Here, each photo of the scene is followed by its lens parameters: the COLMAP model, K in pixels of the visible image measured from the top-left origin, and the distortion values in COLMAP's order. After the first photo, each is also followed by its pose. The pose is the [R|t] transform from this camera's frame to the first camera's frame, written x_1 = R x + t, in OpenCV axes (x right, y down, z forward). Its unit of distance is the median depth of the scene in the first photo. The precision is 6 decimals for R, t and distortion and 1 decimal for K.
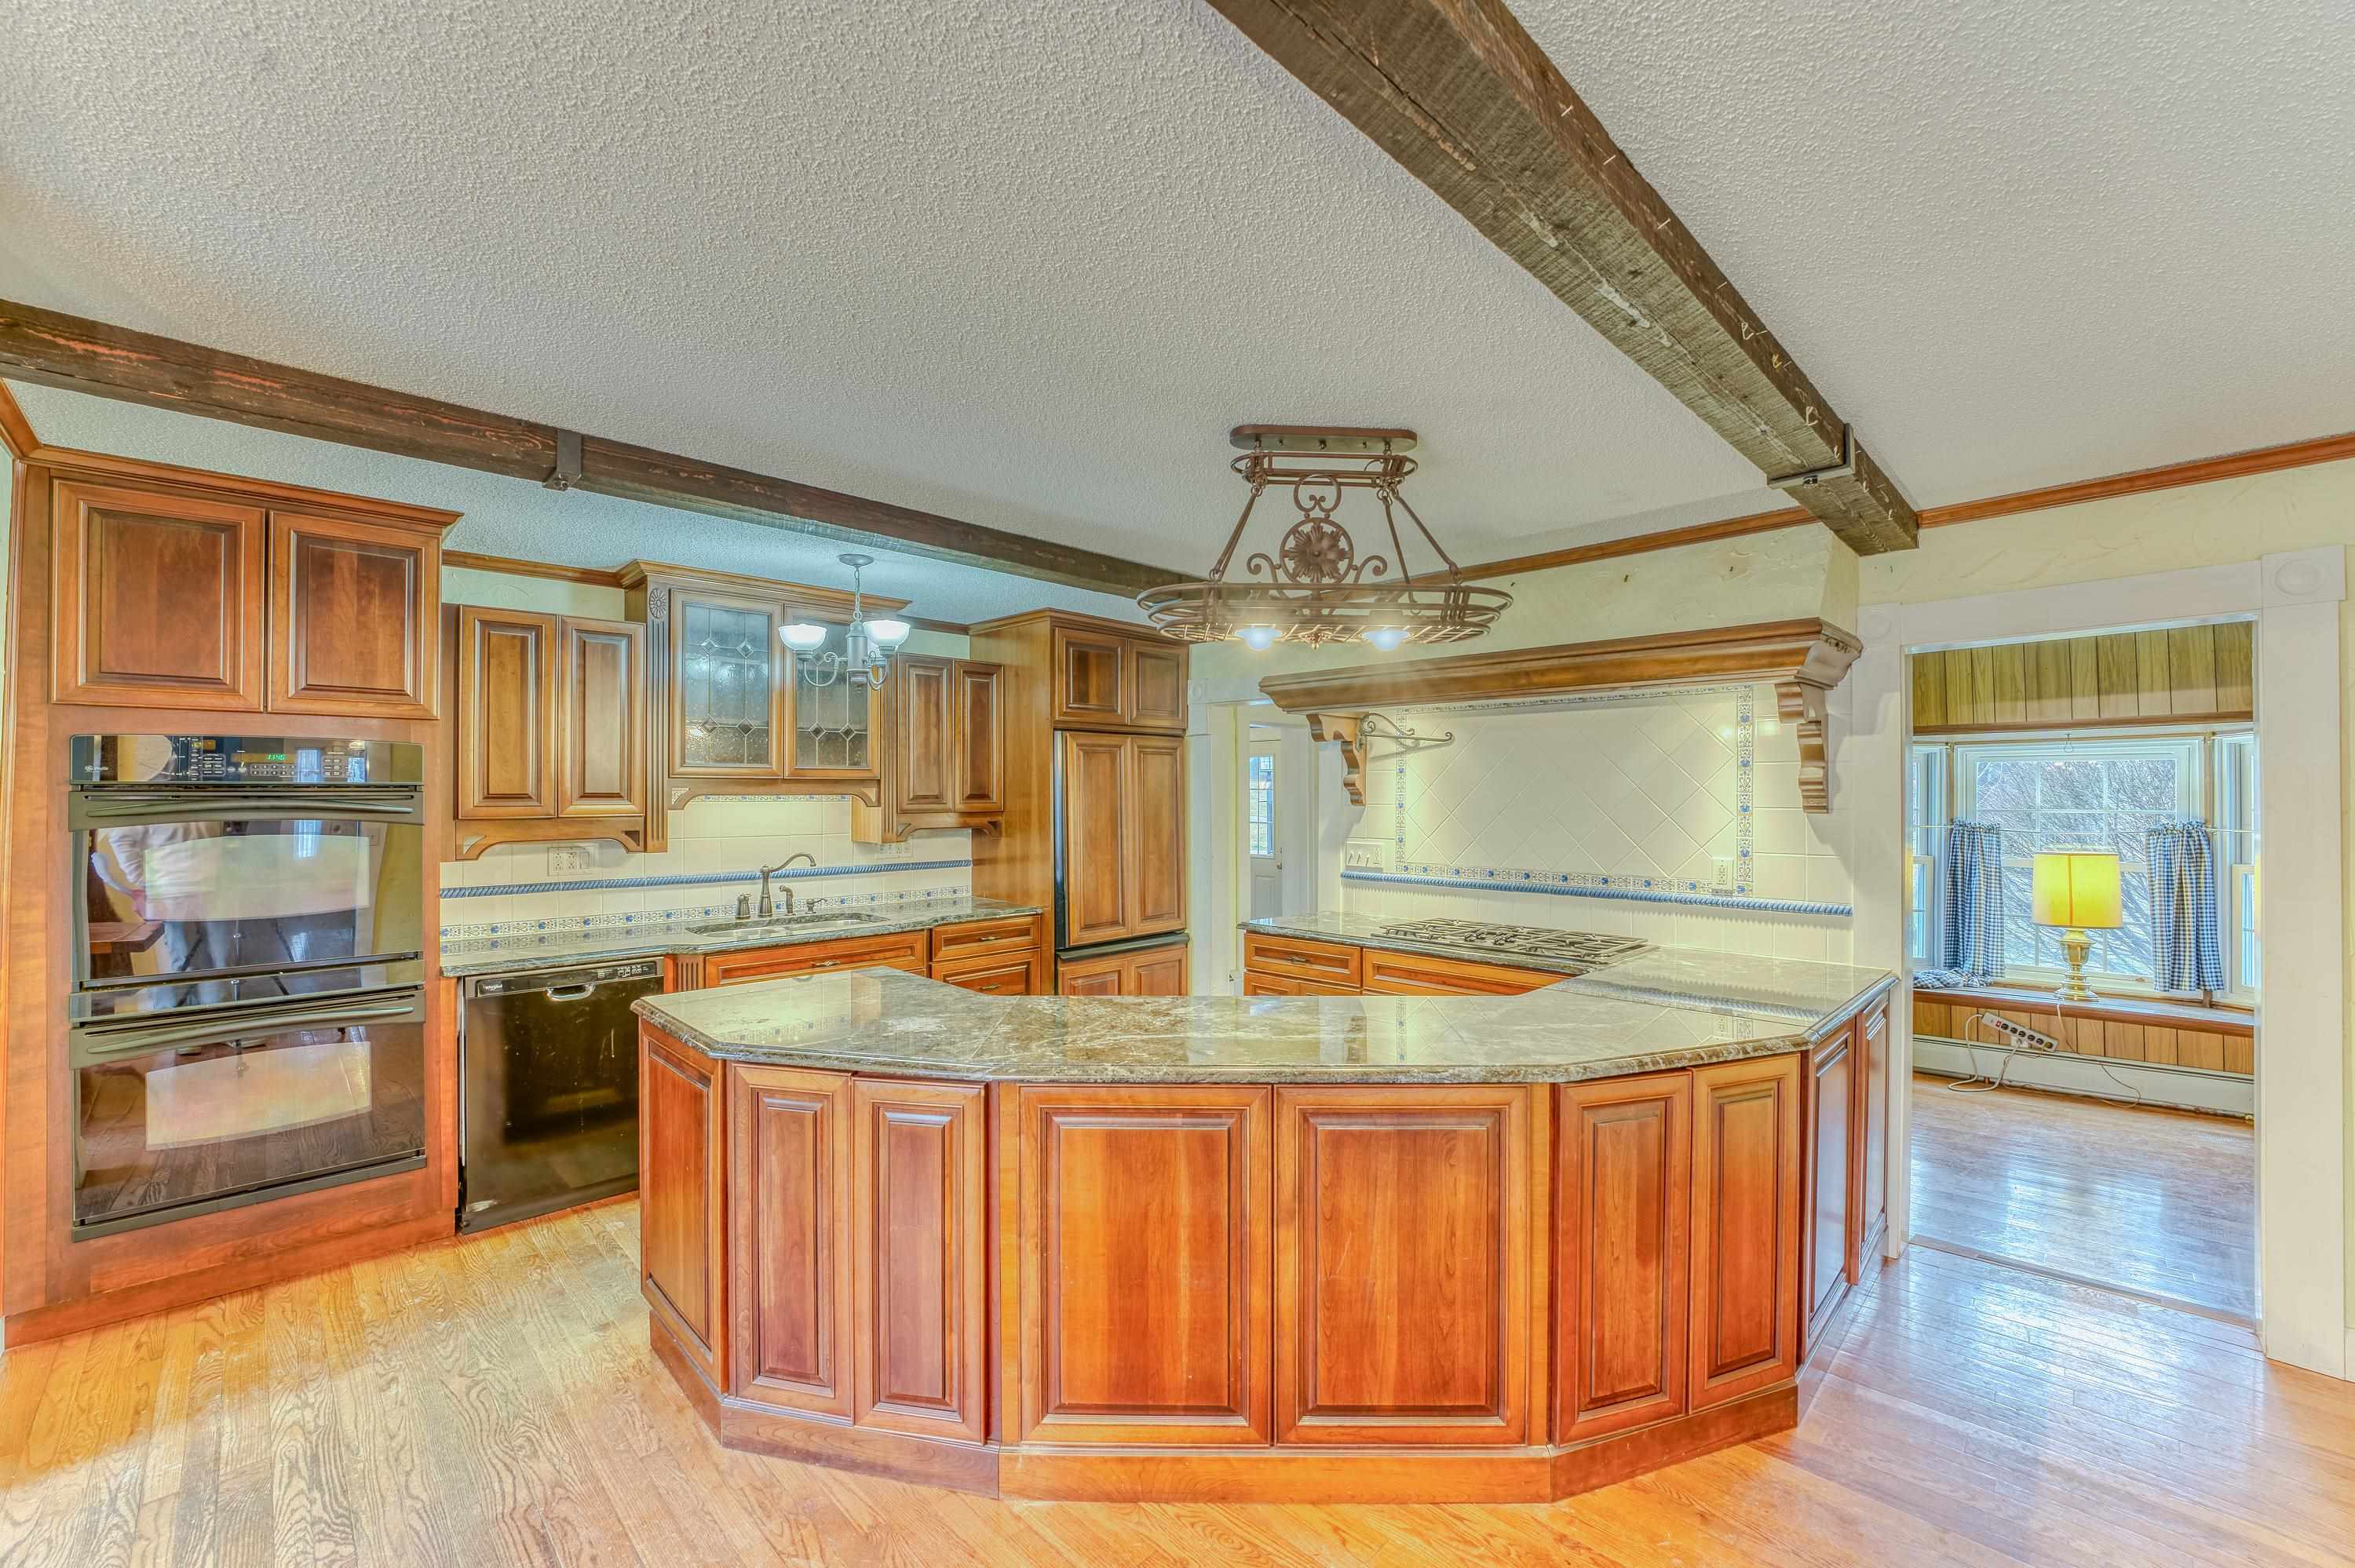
lens RADIAL K [[948.4, 0, 1170.0], [0, 948.4, 789.7], [0, 0, 1]] dist [-0.001613, -0.000022]
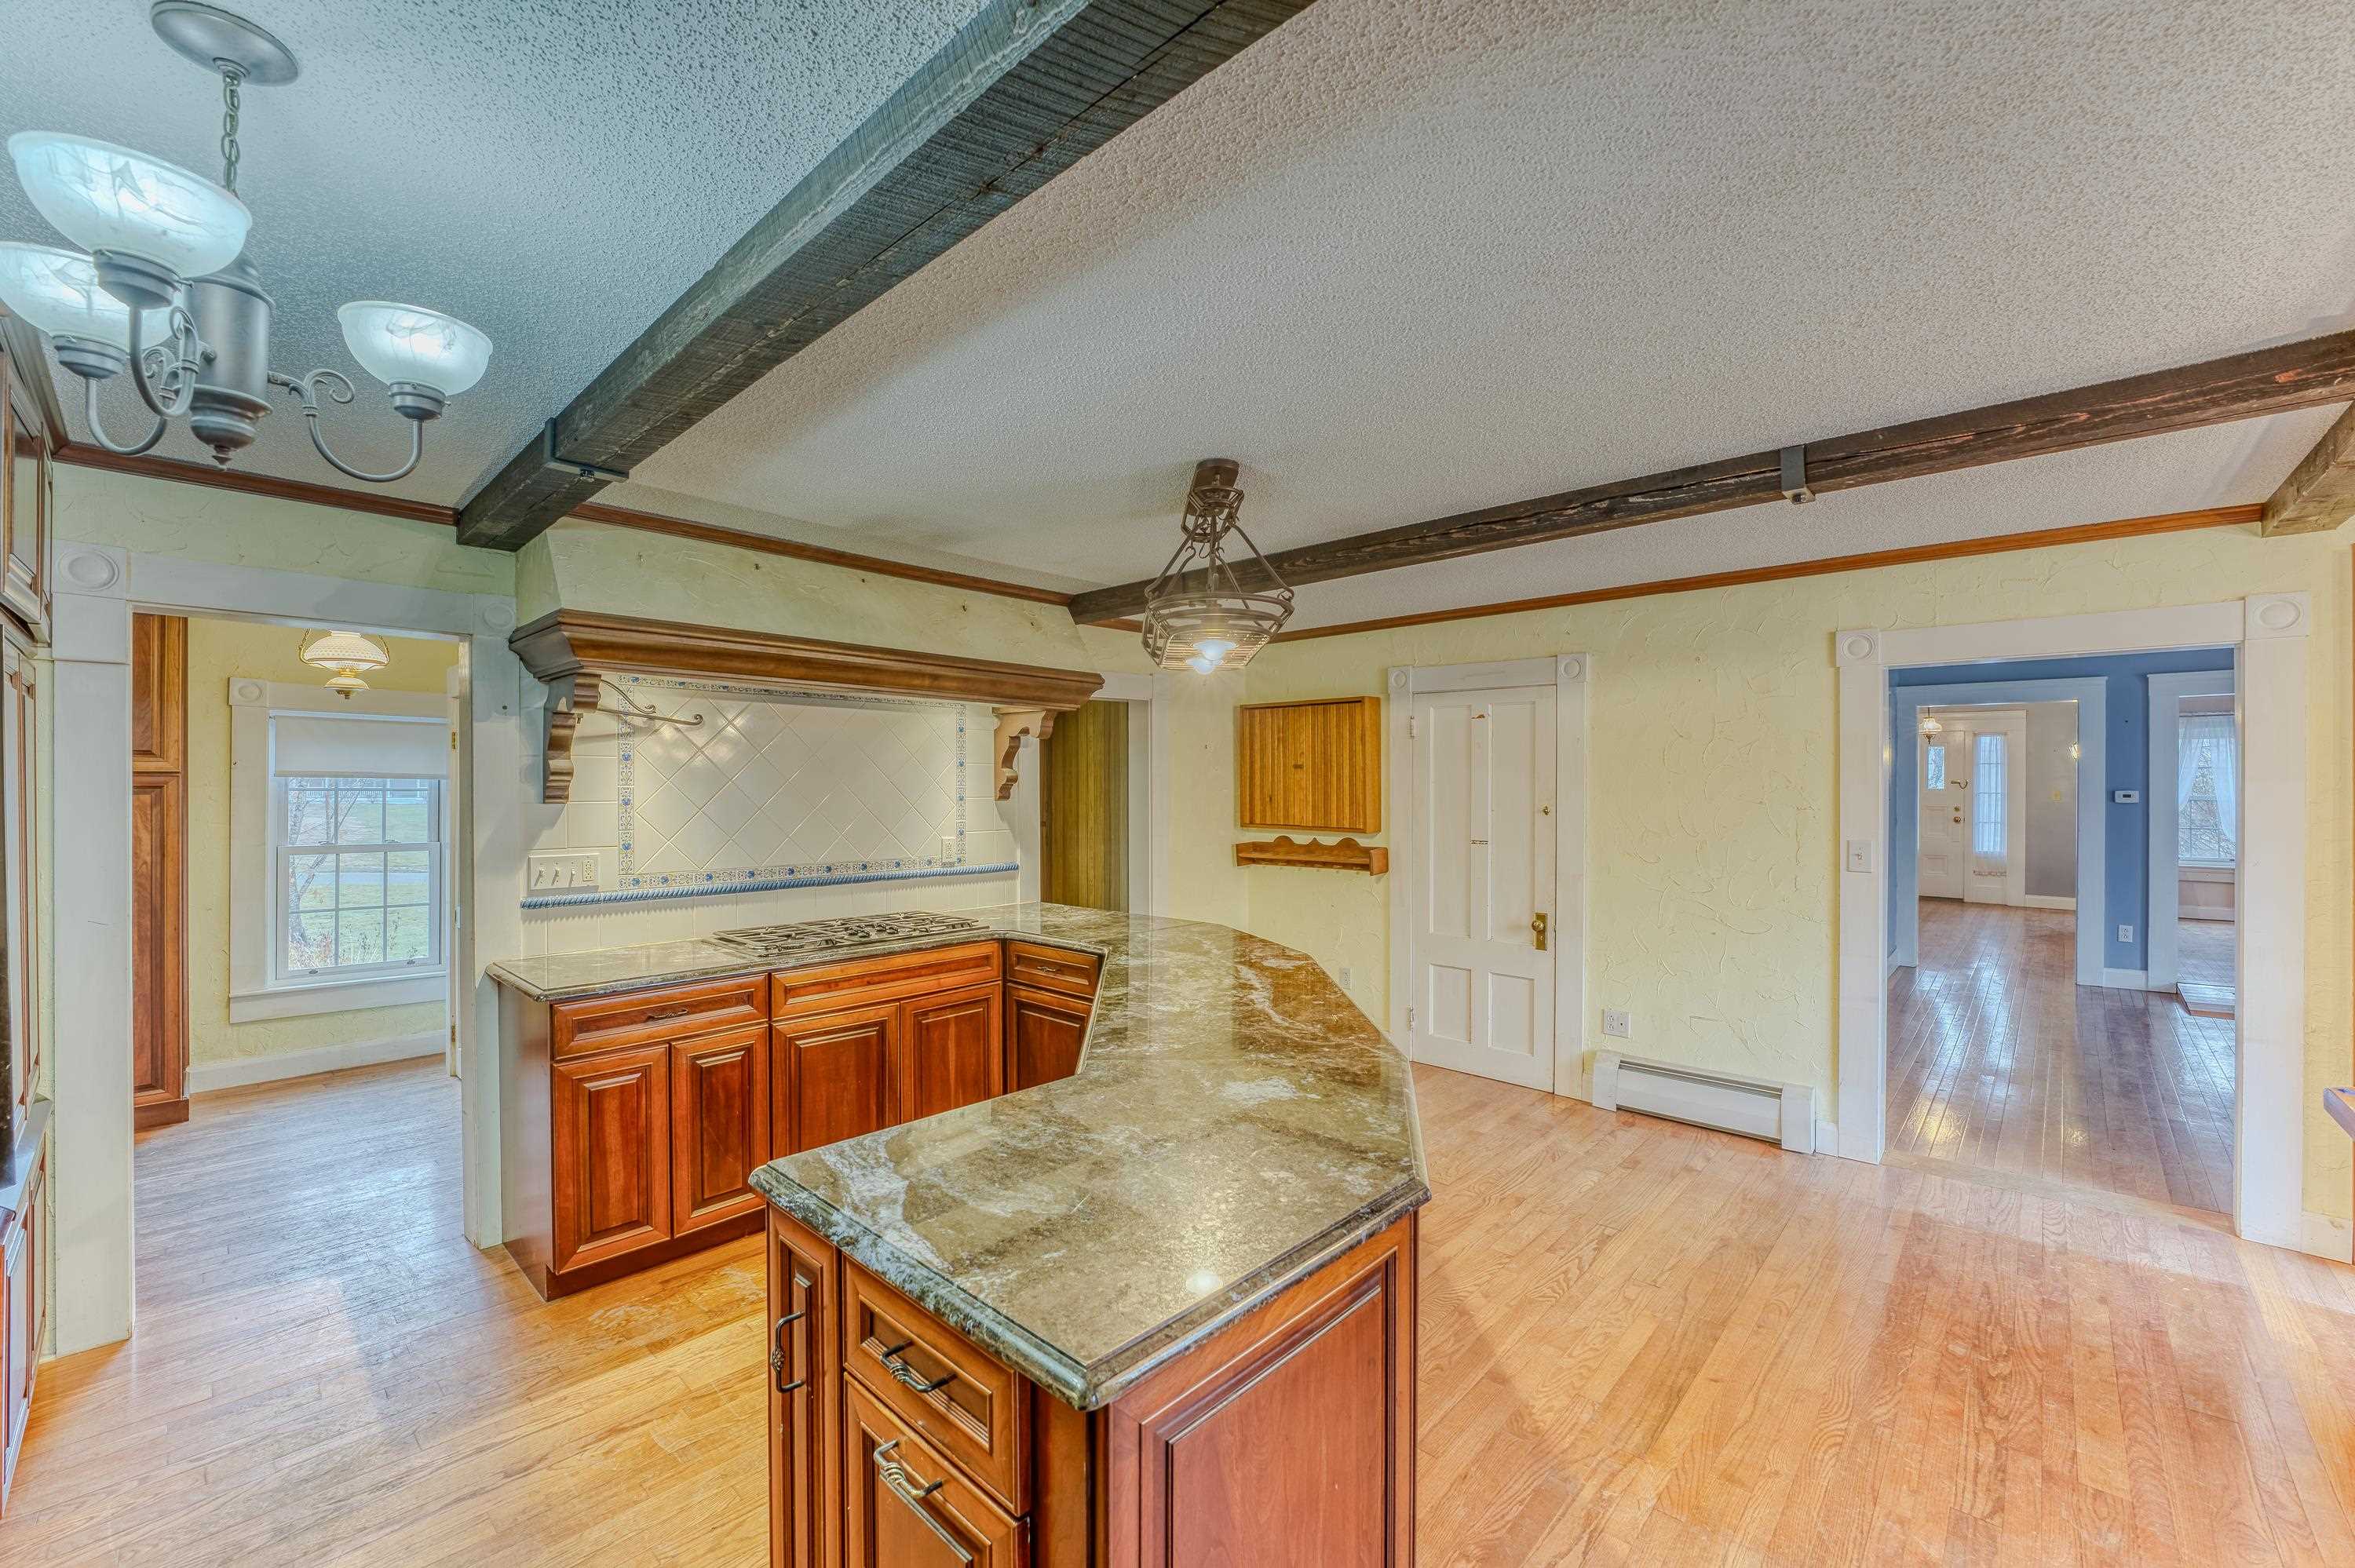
lens RADIAL K [[948.4, 0, 1170.0], [0, 948.4, 789.7], [0, 0, 1]] dist [-0.001613, -0.000022]
pose [[-0.033022, -0.004021, 0.999447, -0.606976], [-0.006216, 0.999973, 0.003817, 0.001072], [-0.999435, -0.006087, -0.033046, 0.645575]]
